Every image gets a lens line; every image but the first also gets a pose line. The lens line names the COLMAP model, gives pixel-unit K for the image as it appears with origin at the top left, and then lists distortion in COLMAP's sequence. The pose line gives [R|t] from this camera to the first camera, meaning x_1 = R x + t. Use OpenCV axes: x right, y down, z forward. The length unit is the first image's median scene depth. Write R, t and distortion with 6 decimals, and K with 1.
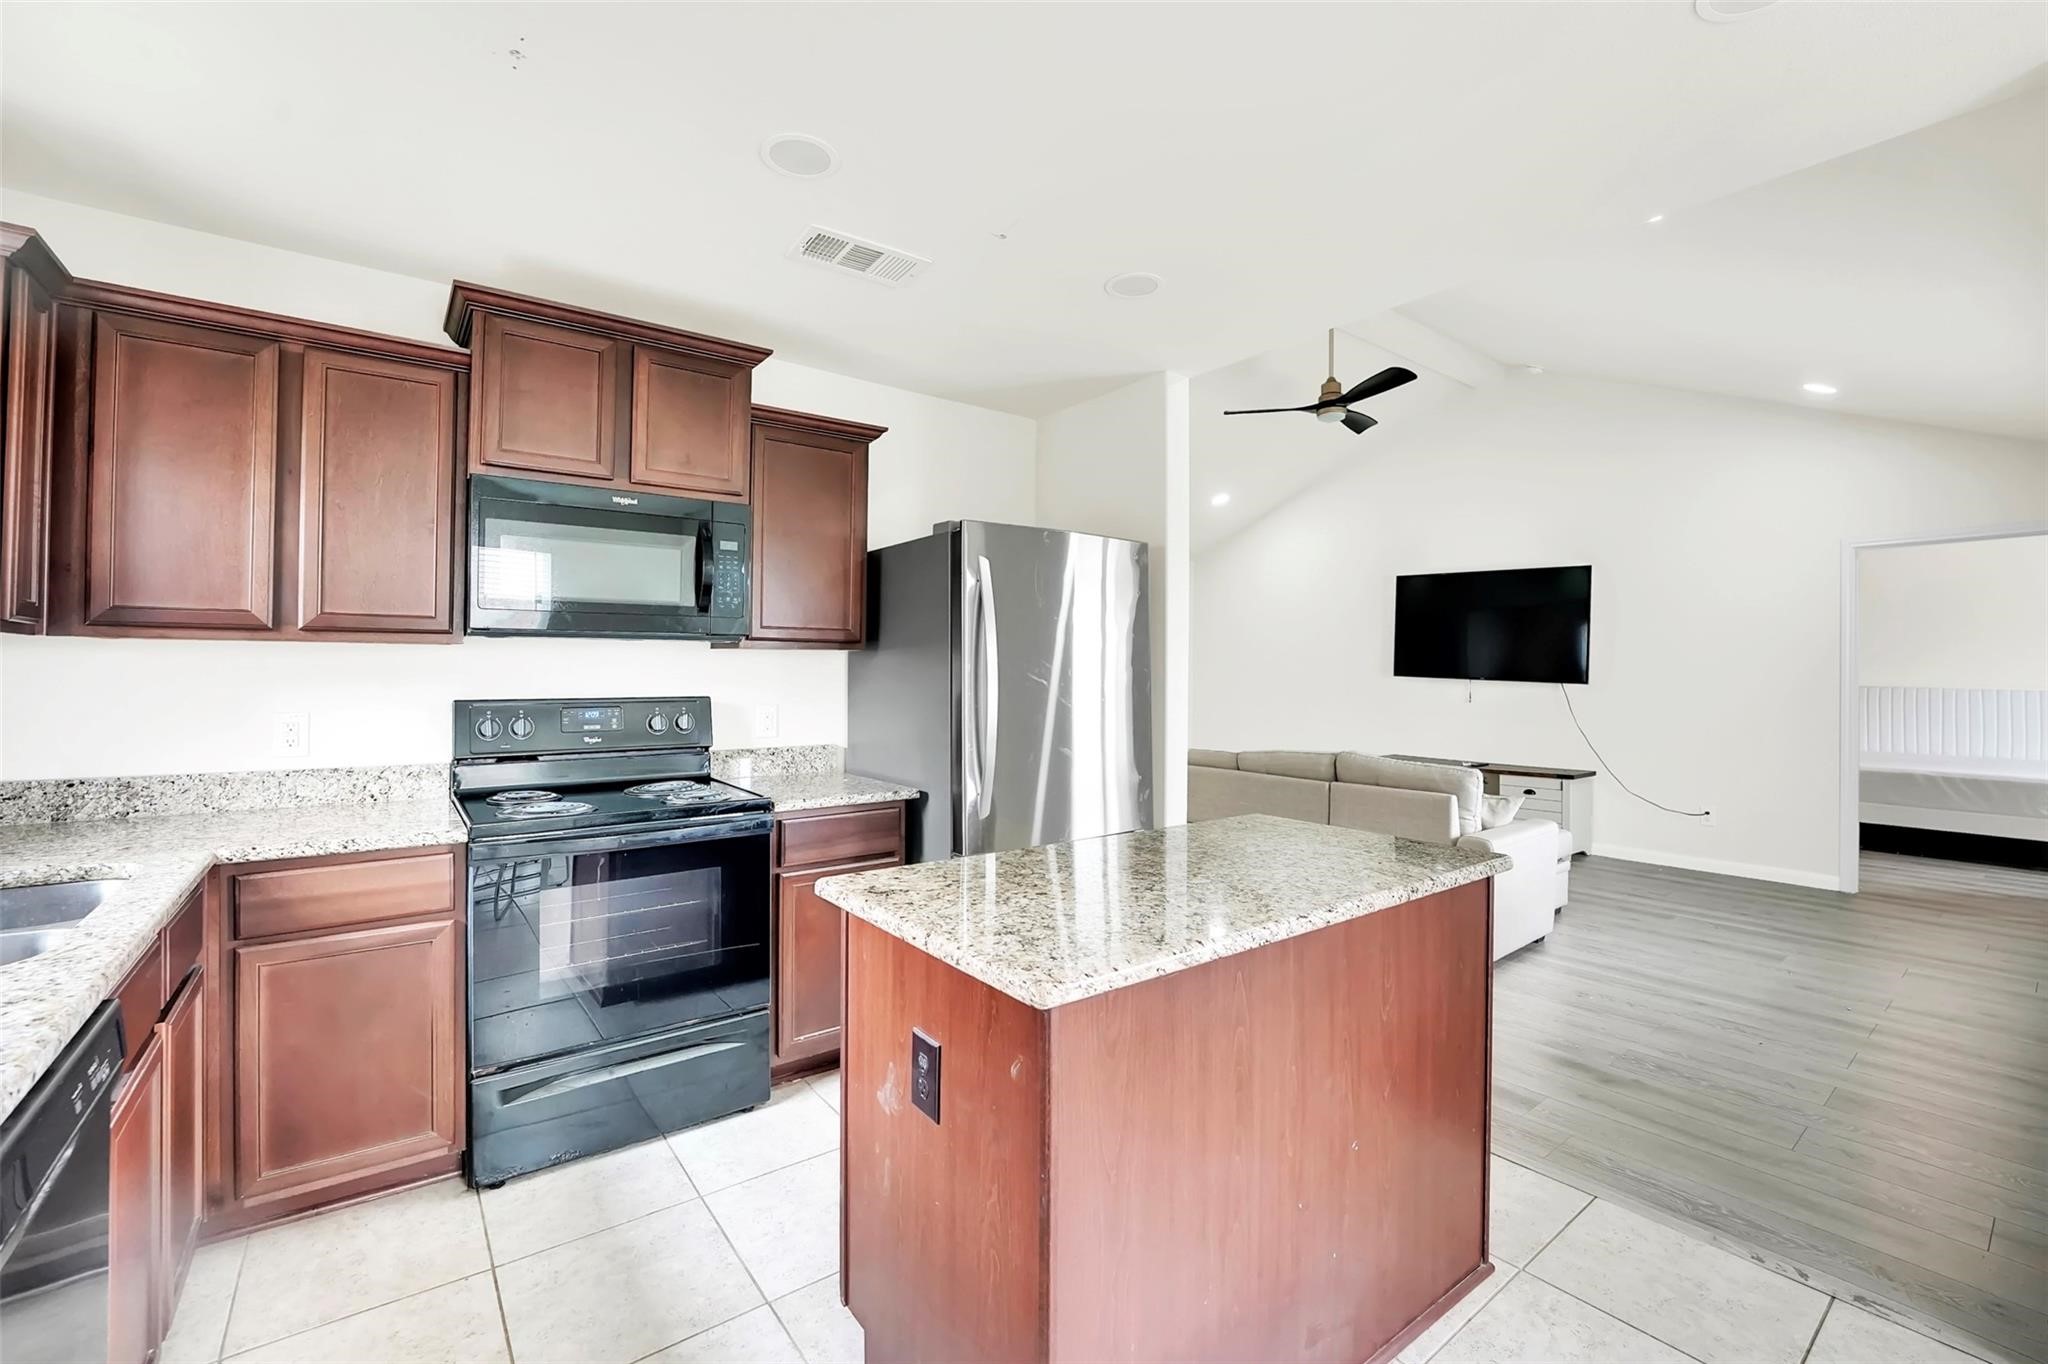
lens RADIAL K [[848.9, 0, 1010.3], [0, 848.9, 678.3], [0, 0, 1]] dist [-0.013822, 0.000188]
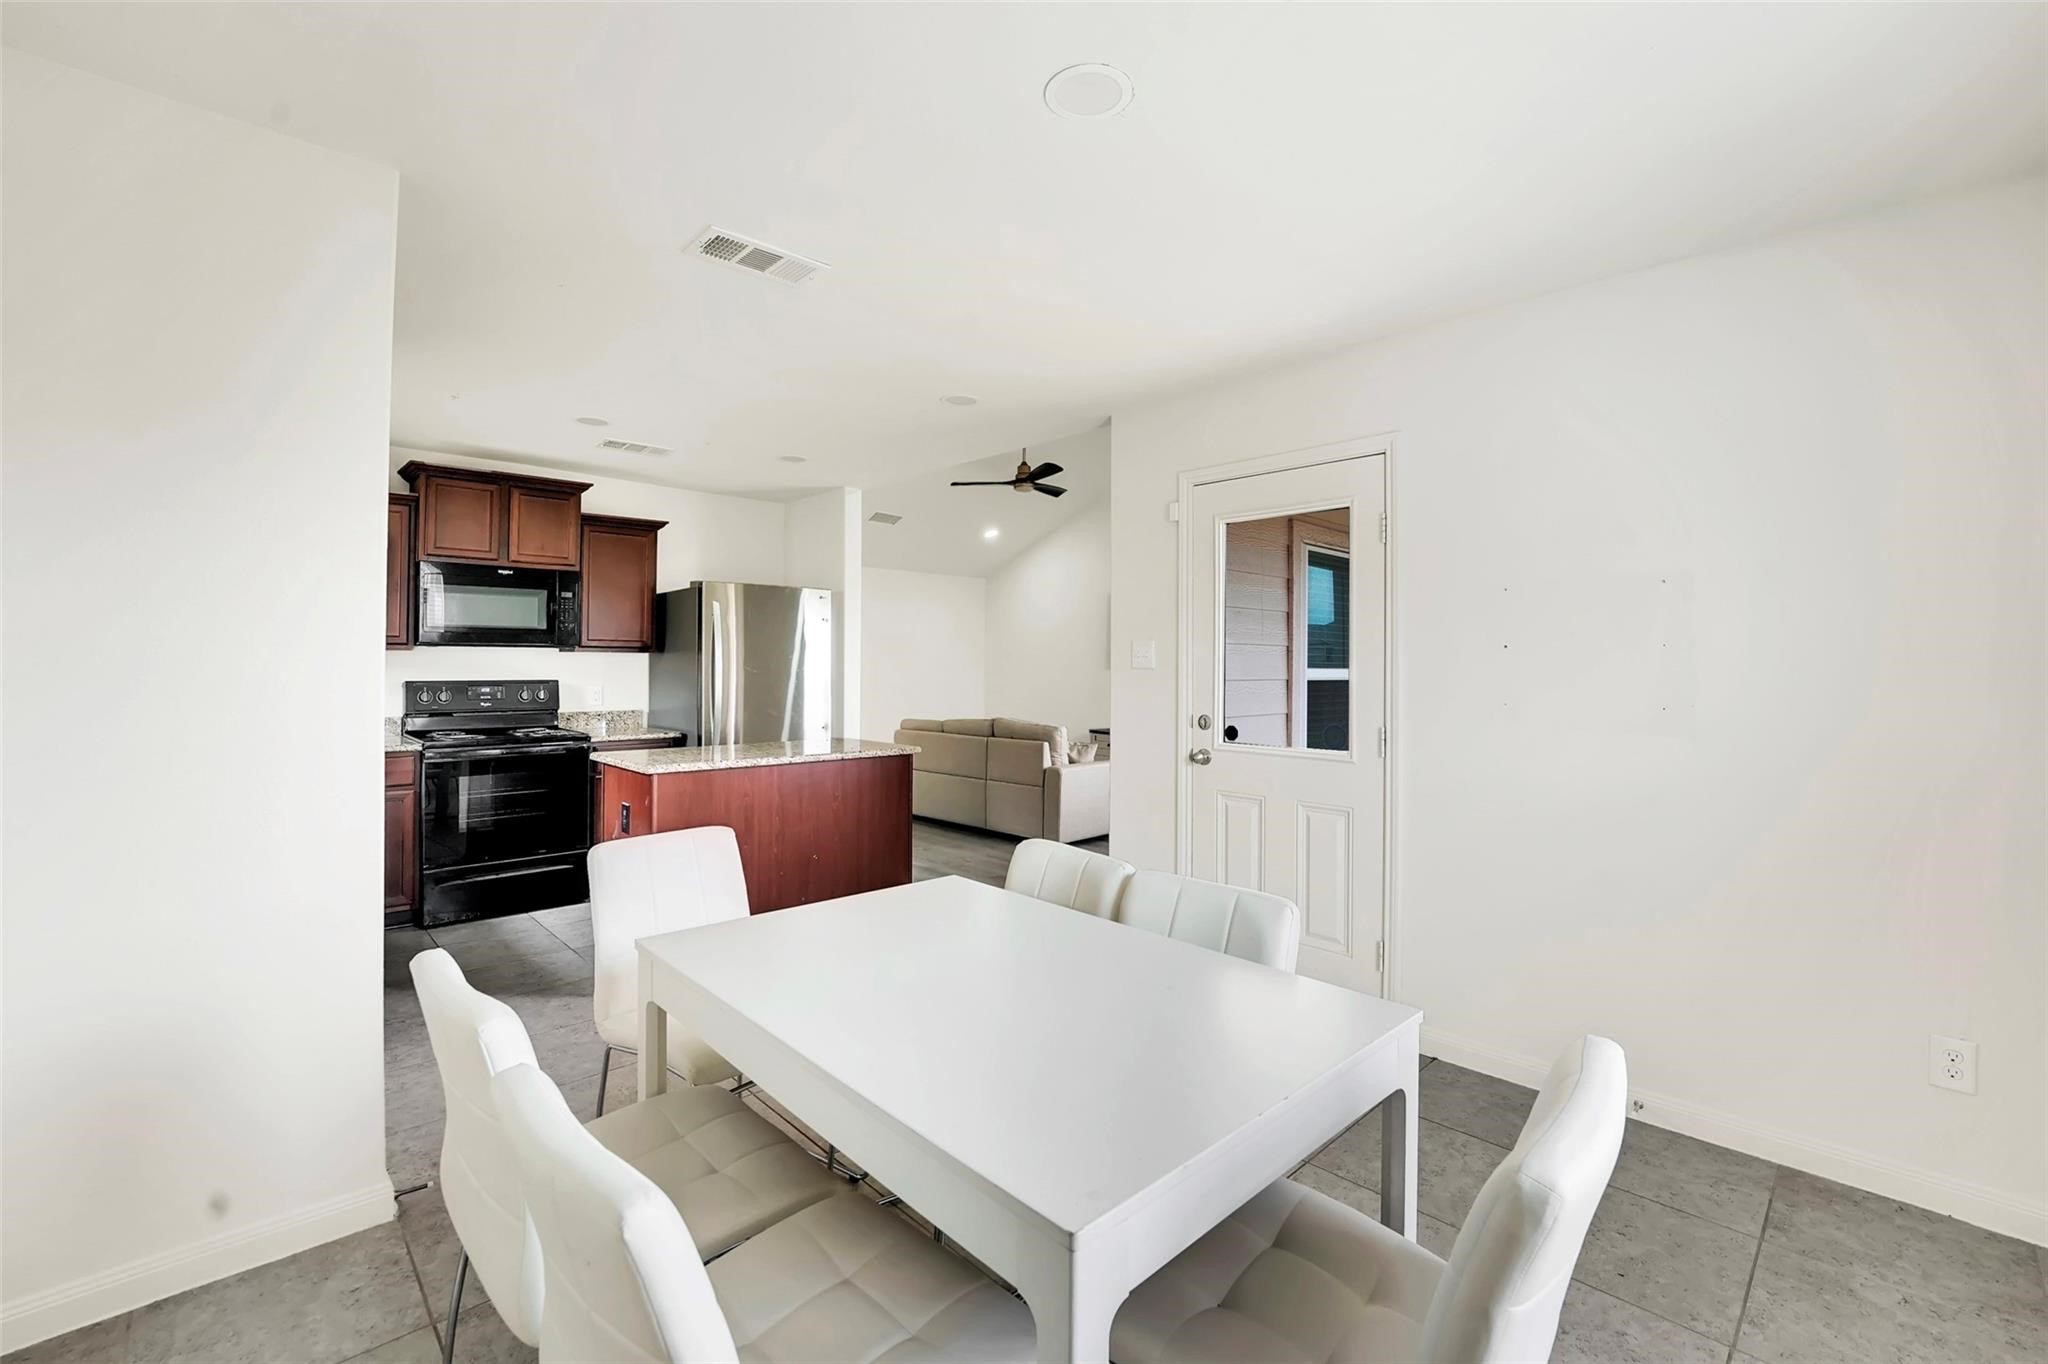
lens RADIAL K [[867.8, 0, 1024.6], [0, 867.8, 668.9], [0, 0, 1]] dist [-0.015028, 0.000025]
pose [[0.994051, -0.003223, 0.108872, 0.409351], [0.004294, 0.999945, -0.009607, 0.020723], [-0.108835, 0.010017, 0.994009, -0.872347]]
